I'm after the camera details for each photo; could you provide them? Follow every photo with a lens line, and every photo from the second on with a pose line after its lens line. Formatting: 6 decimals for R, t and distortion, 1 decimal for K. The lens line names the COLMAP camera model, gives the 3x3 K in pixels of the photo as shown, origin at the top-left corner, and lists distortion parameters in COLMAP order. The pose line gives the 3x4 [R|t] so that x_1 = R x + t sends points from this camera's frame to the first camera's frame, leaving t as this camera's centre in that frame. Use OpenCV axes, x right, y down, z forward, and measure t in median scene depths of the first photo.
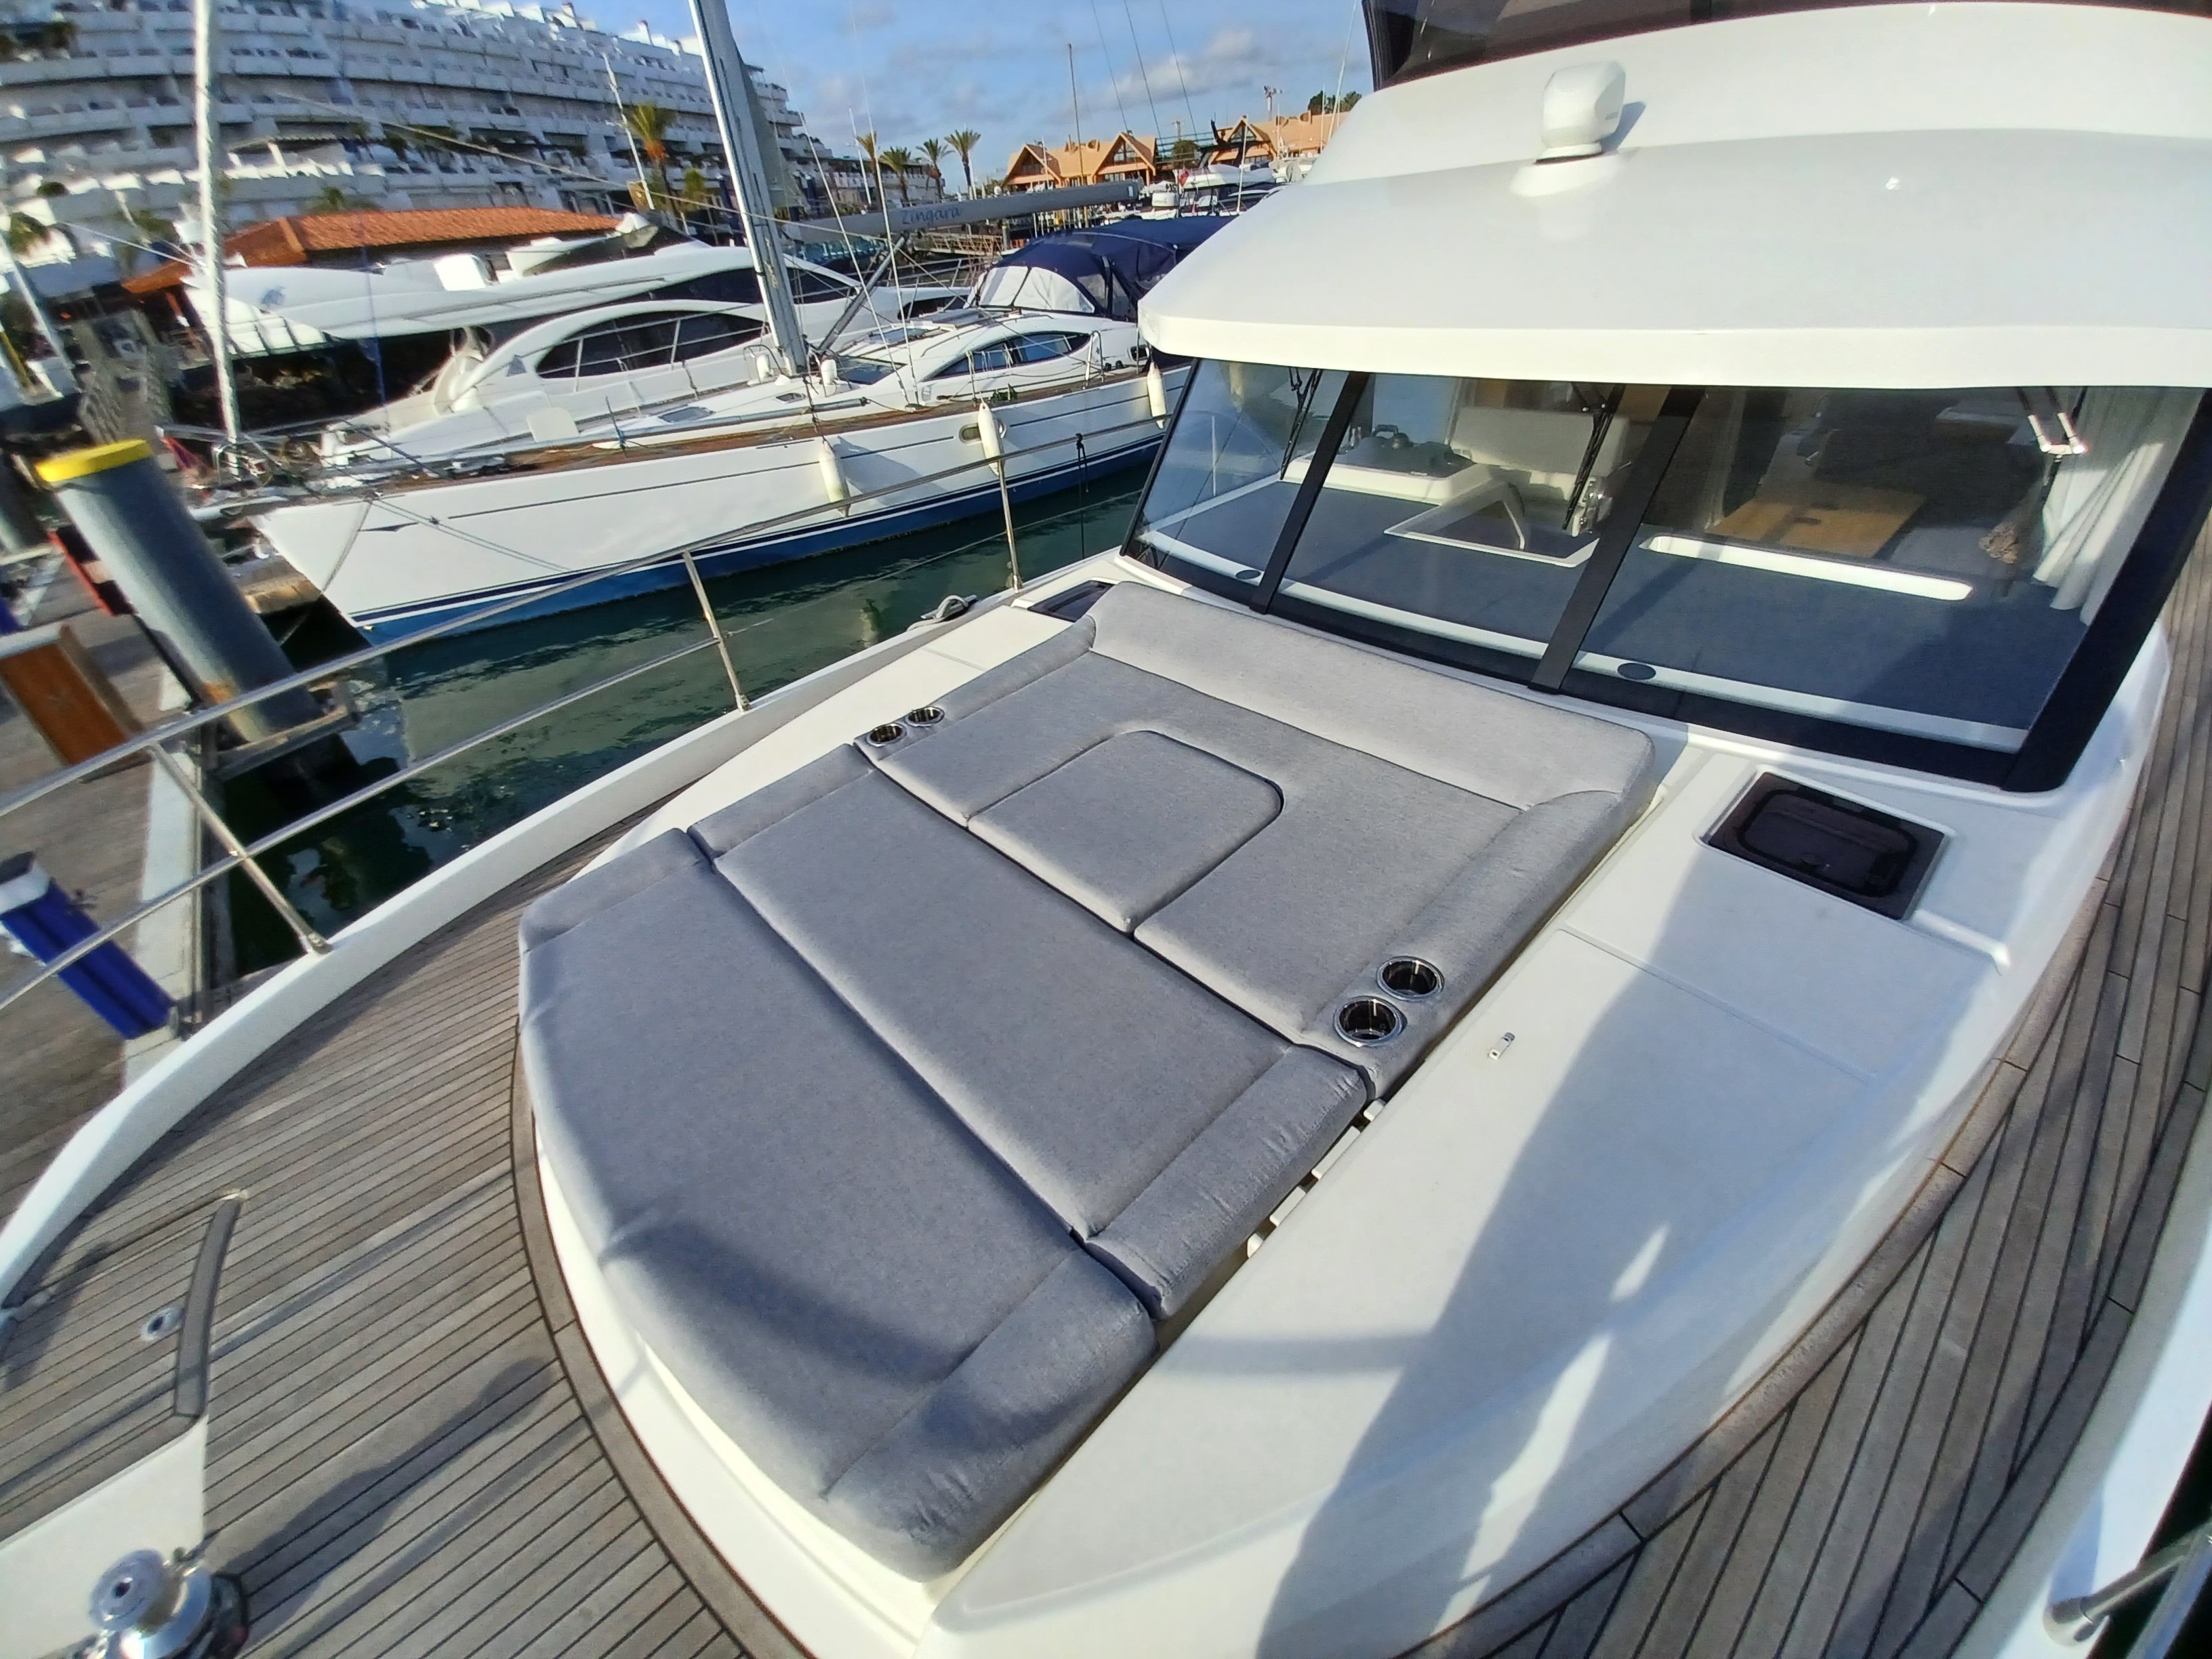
lens RADIAL K [[893.5, 0, 1106.0], [0, 893.5, 829.5], [0, 0, 1]] dist [0.001174, -0.010532]
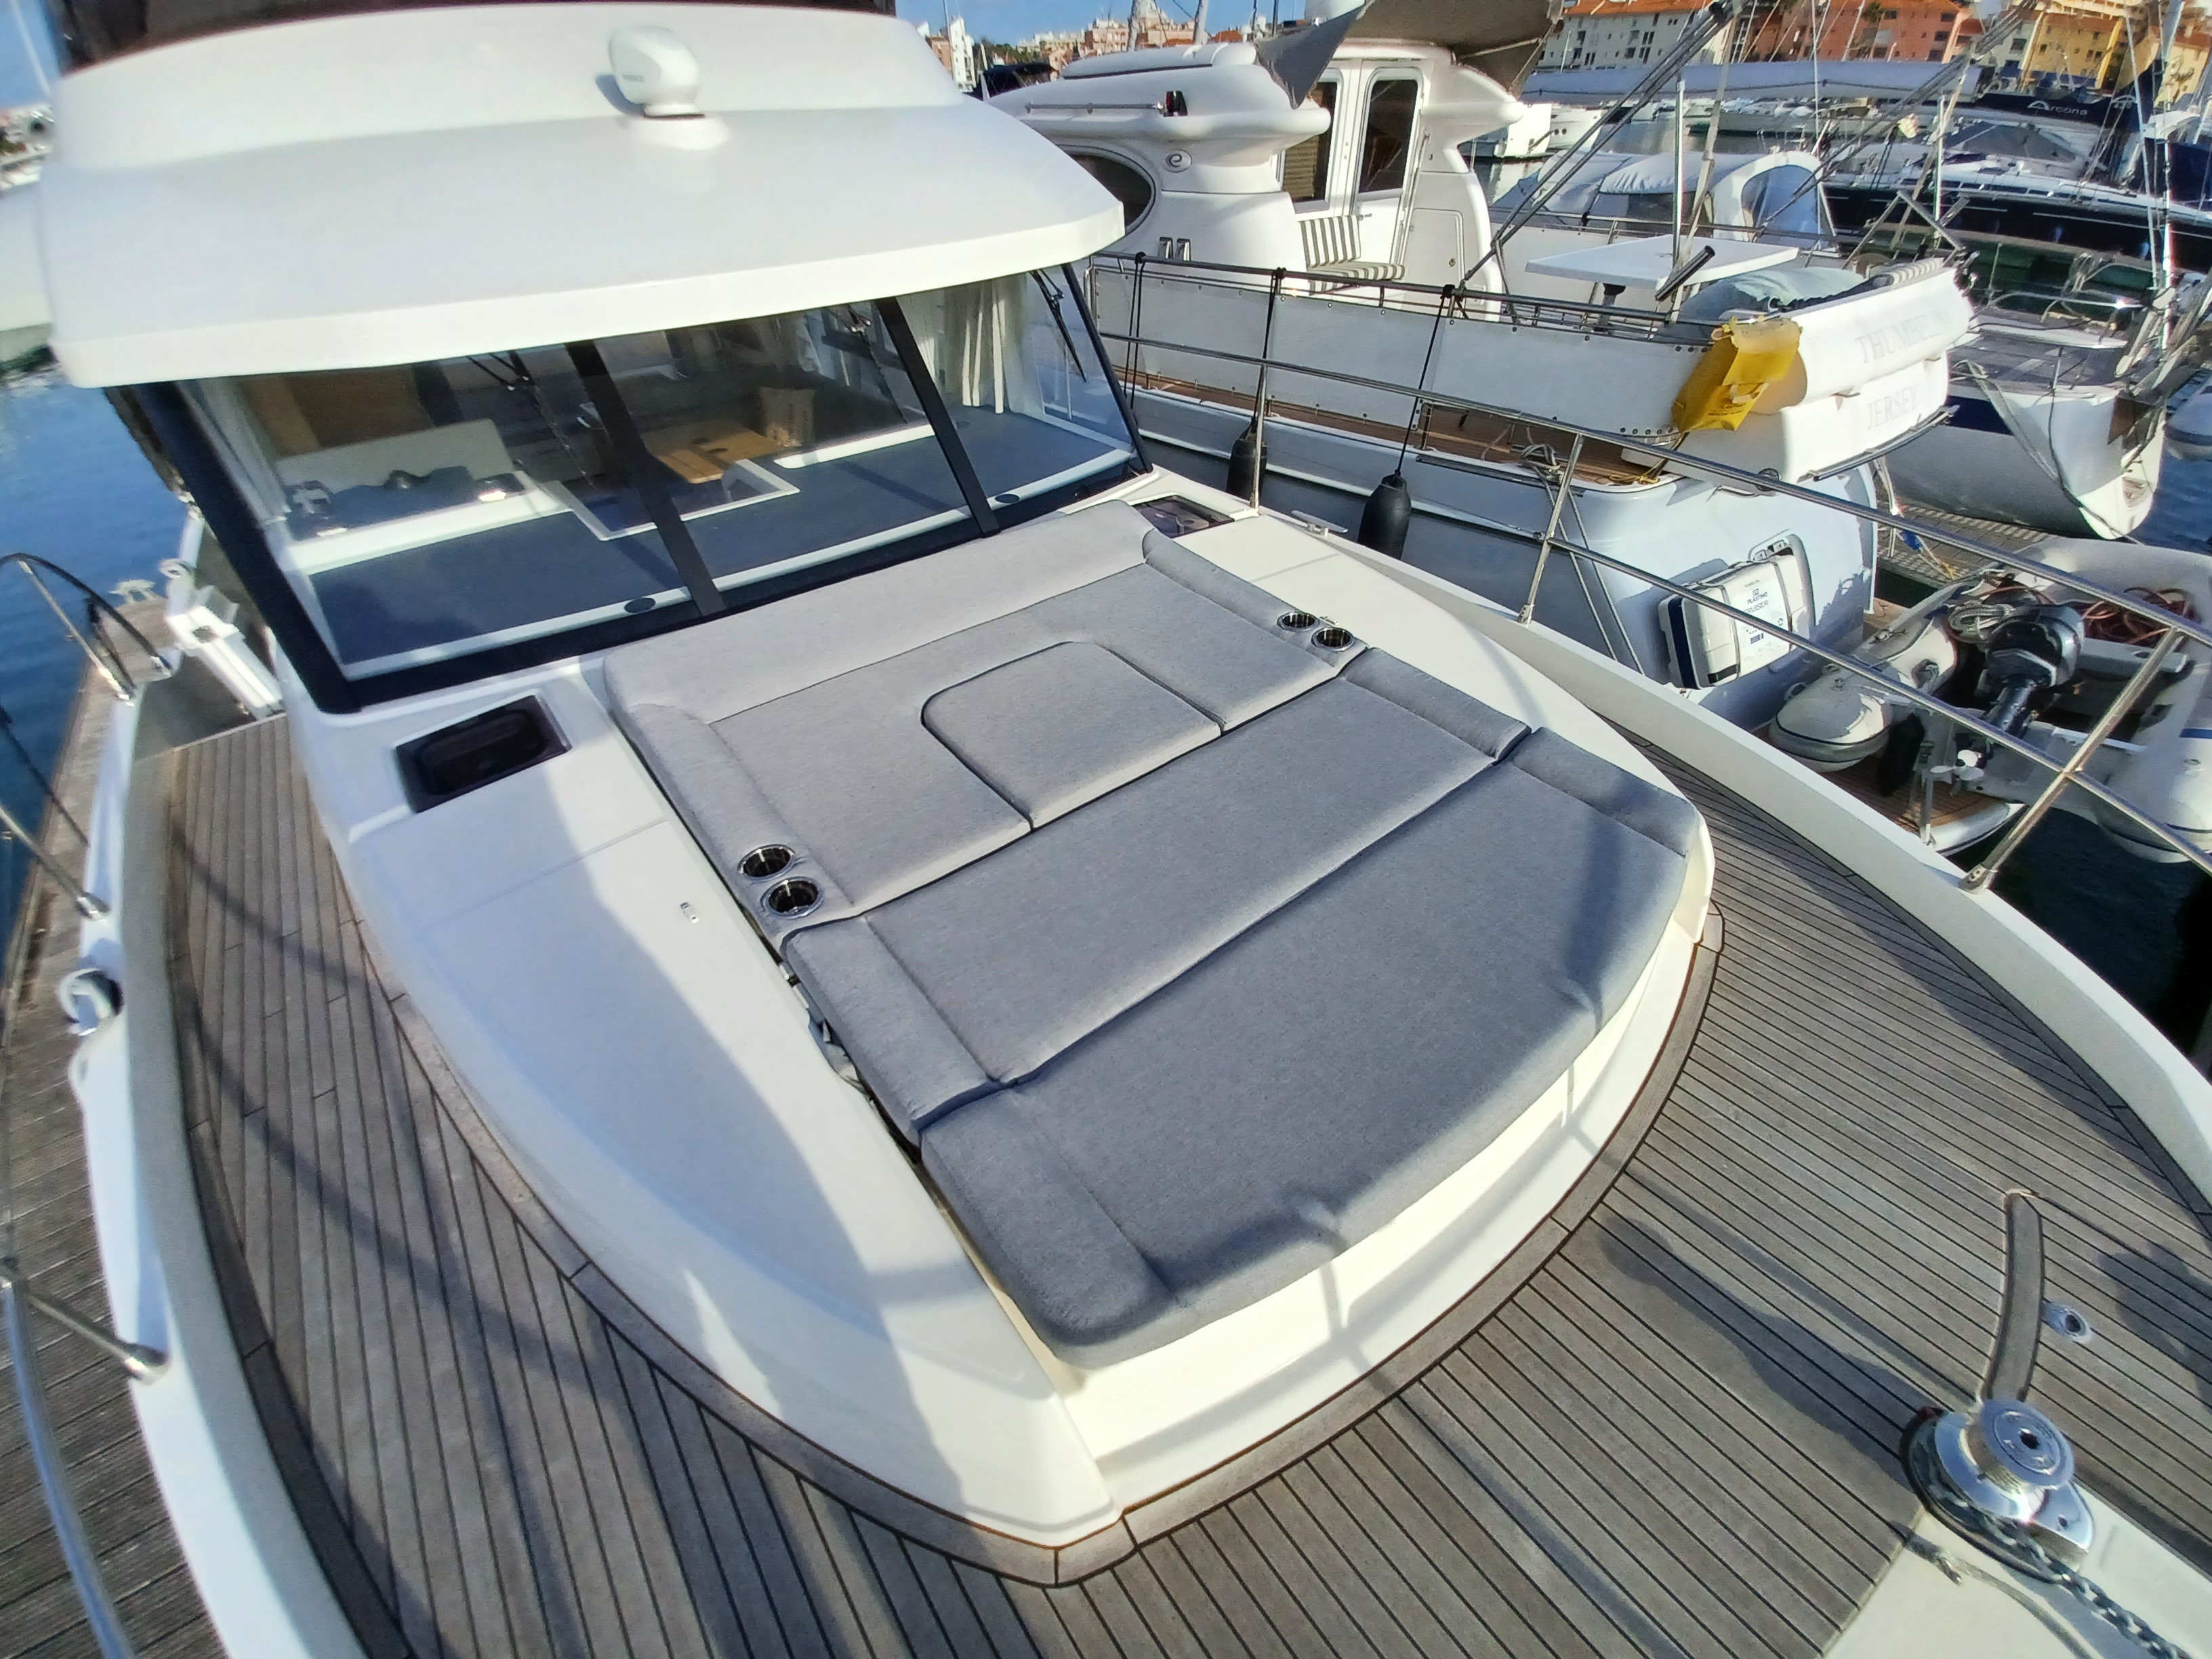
lens RADIAL K [[893.5, 0, 1106.0], [0, 893.5, 829.5], [0, 0, 1]] dist [0.001174, -0.010532]
pose [[0.063060, -0.561426, 0.825121, -0.895771], [0.590474, 0.687522, 0.422675, -0.338361], [-0.804589, 0.460558, 0.374862, 0.616859]]
